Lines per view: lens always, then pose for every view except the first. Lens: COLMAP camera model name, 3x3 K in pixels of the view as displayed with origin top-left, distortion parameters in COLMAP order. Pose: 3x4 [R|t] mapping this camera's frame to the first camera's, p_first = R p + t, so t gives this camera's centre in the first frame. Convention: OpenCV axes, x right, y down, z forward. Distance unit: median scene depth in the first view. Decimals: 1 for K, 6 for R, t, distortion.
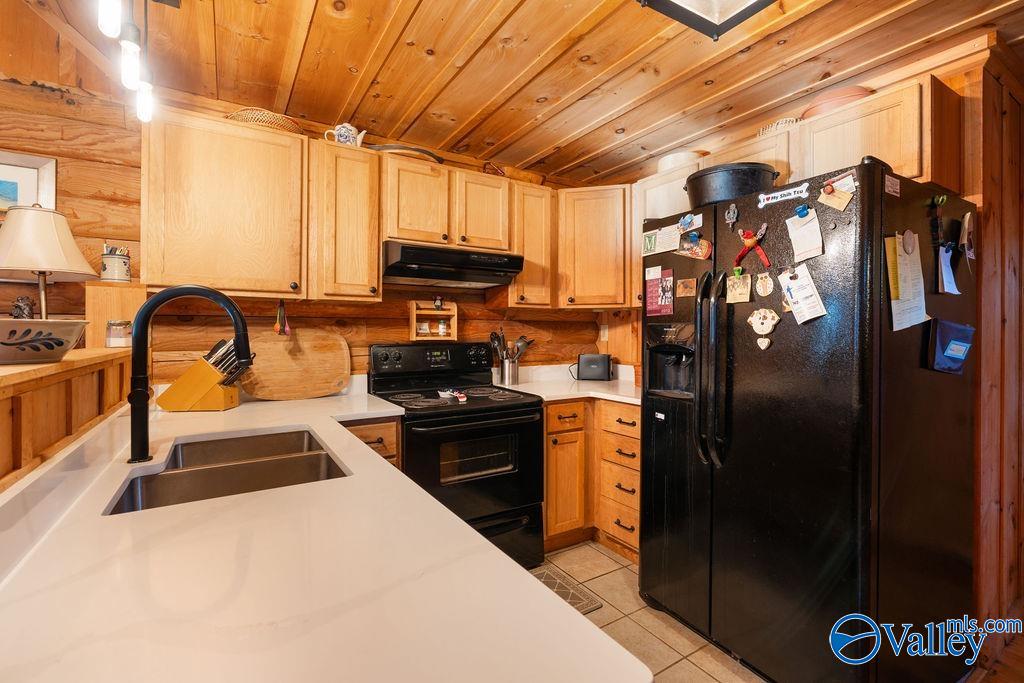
lens RADIAL K [[464.5, 0, 511.8], [0, 464.5, 330.9], [0, 0, 1]] dist [-0.004008, 0.000502]
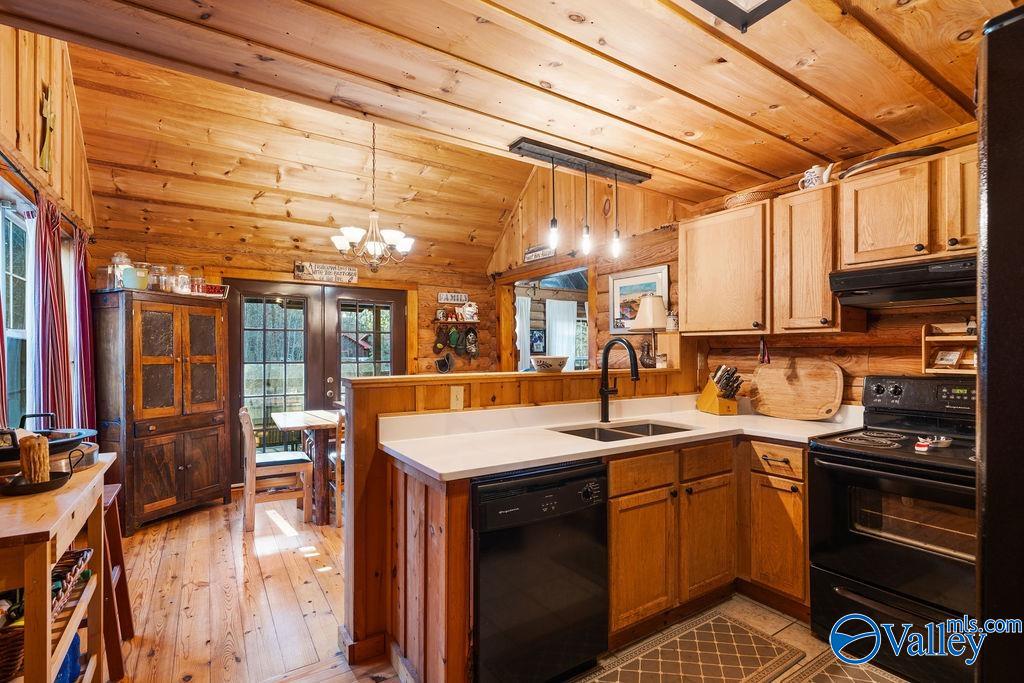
lens RADIAL K [[464.5, 0, 508.9], [0, 464.5, 350.8], [0, 0, 1]] dist [-0.004008, 0.000502]
pose [[0.016121, -0.004400, -0.999860, 0.681210], [0.002185, 0.999988, -0.004365, -0.019105], [0.999868, -0.002114, 0.016131, 0.274625]]
